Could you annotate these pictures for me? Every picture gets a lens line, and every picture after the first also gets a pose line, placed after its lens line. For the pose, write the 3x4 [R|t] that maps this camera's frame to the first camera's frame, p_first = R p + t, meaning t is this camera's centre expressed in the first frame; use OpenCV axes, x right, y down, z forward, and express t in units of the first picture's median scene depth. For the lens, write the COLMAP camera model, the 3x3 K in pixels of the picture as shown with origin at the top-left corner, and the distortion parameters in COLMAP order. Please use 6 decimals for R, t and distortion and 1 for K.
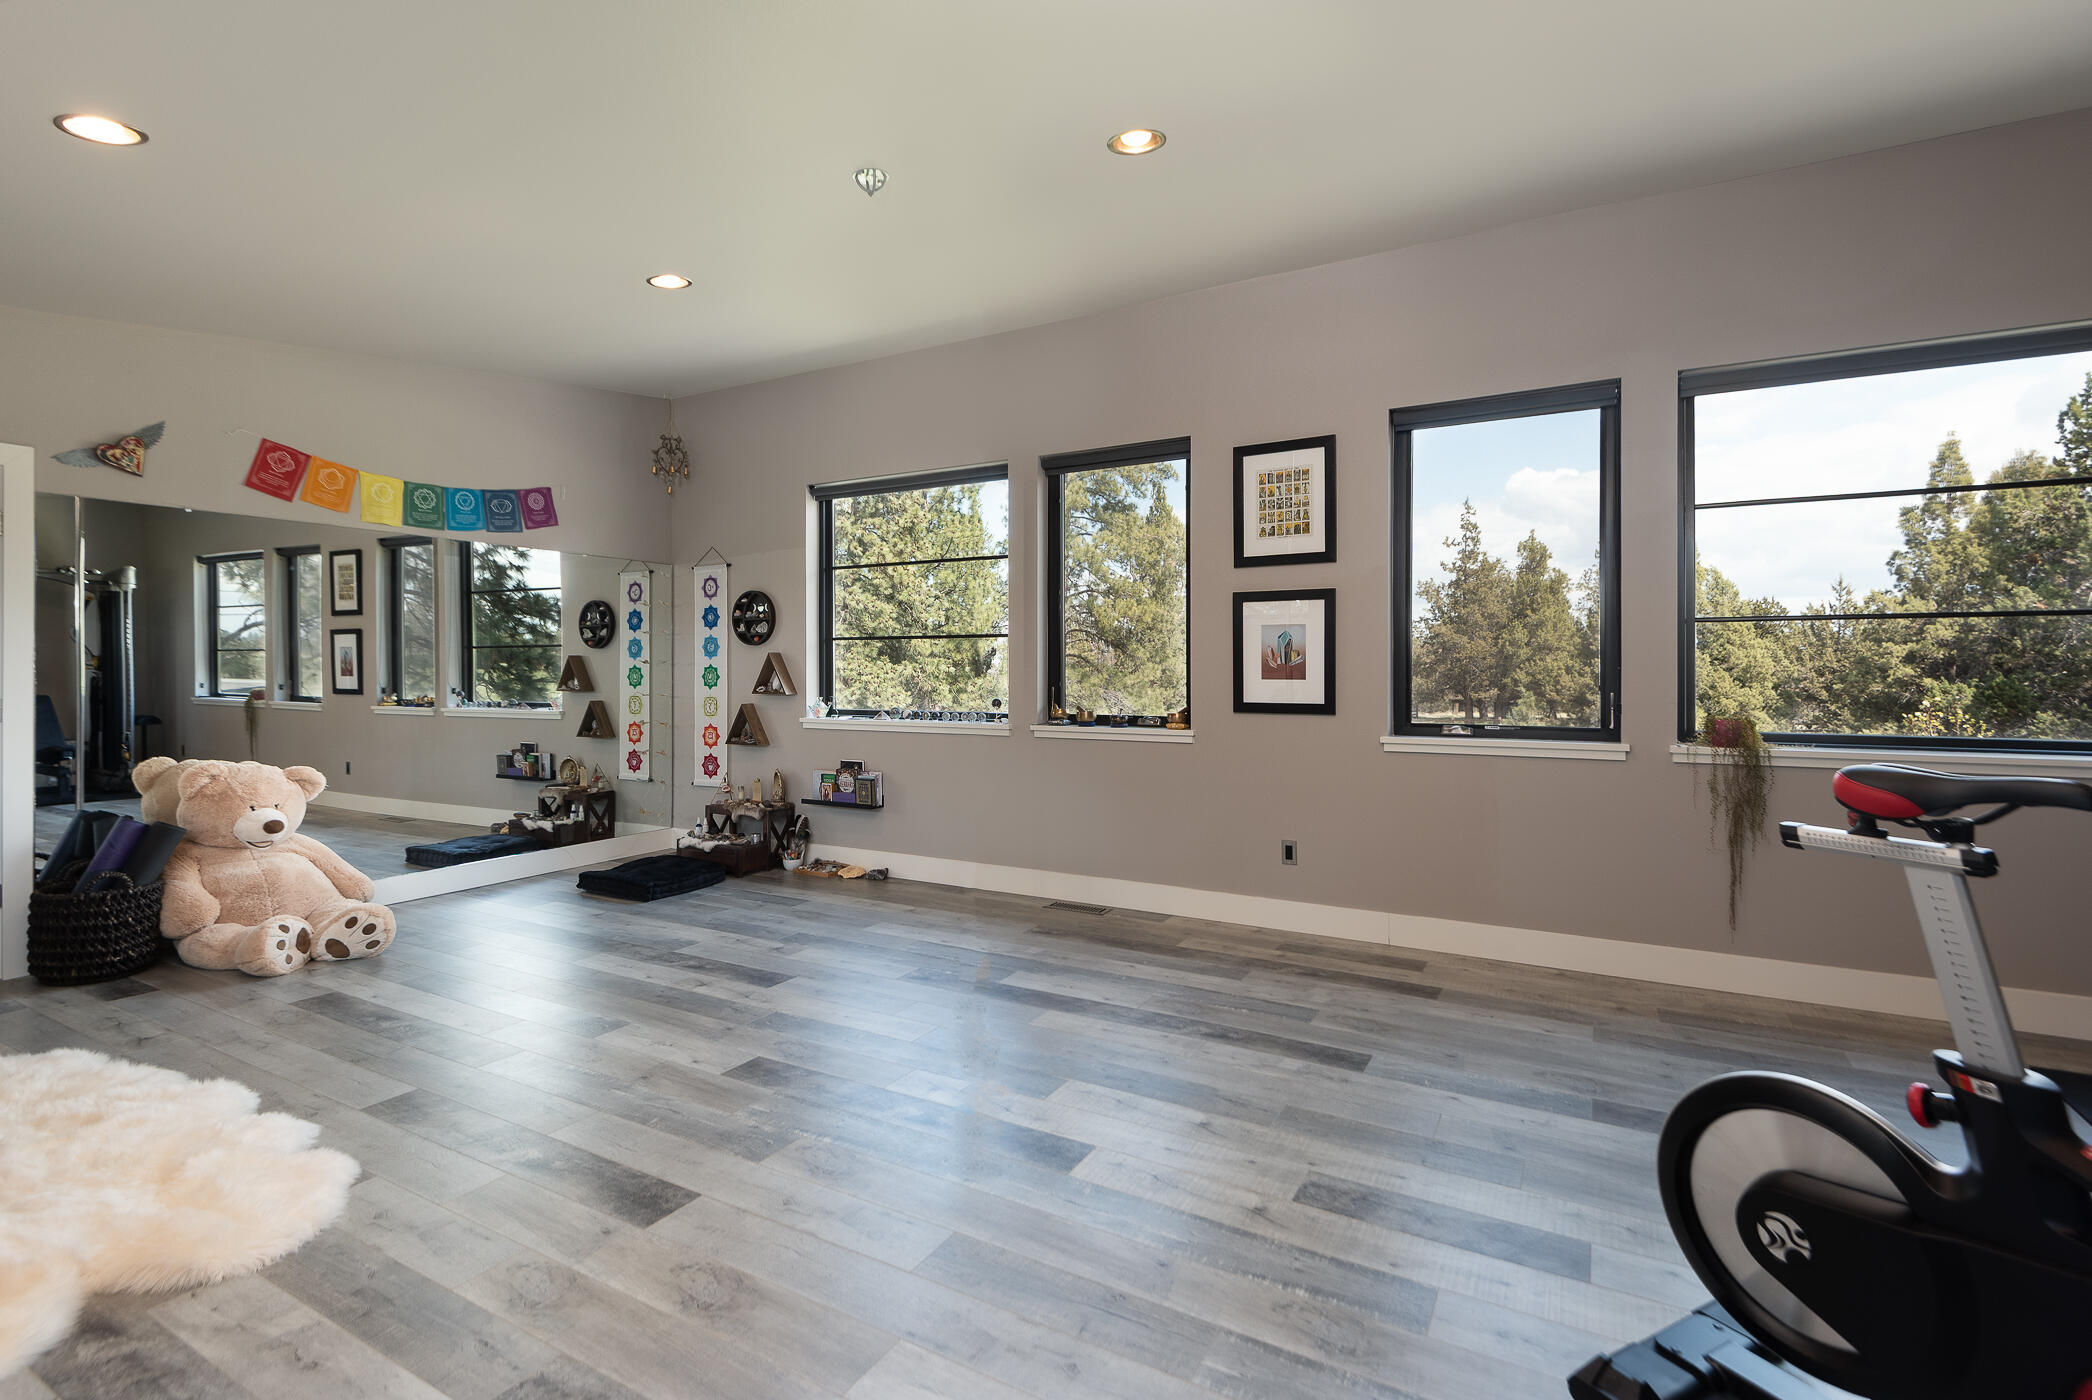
lens RADIAL K [[995.1, 0, 1043.6], [0, 995.1, 665.7], [0, 0, 1]] dist [0.000070, -0.001694]
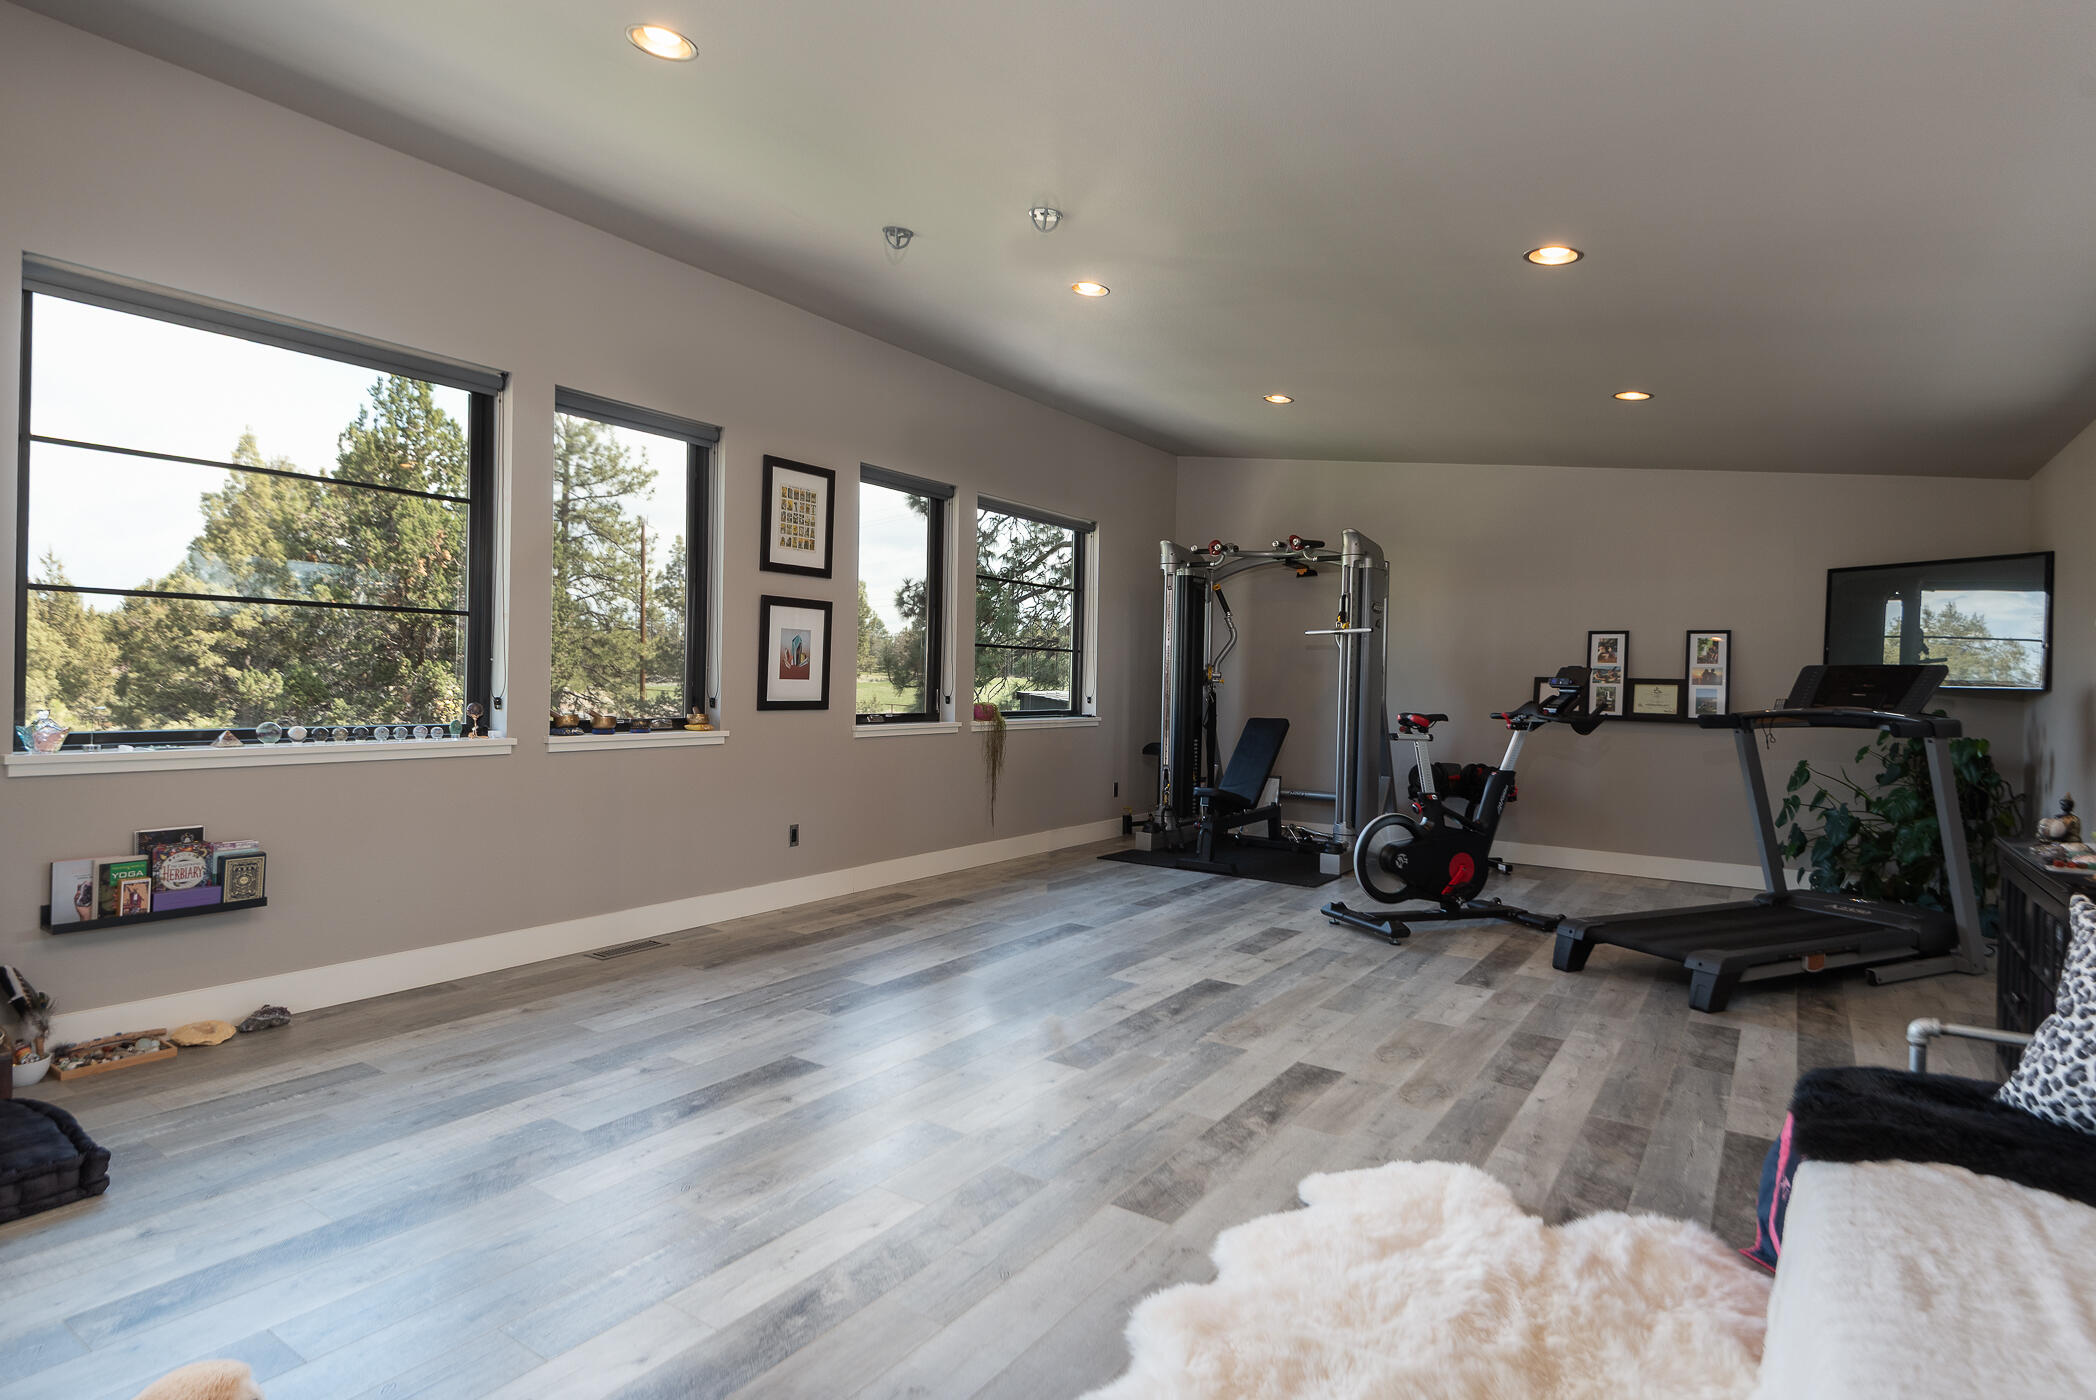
lens RADIAL K [[1111.2, 0, 1054.1], [0, 1111.2, 683.3], [0, 0, 1]] dist [0.029695, -0.000592]
pose [[0.063913, -0.004301, 0.997946, -0.988711], [-0.024864, 0.999673, 0.005901, 0.004048], [-0.997646, -0.025190, 0.063786, 0.649651]]
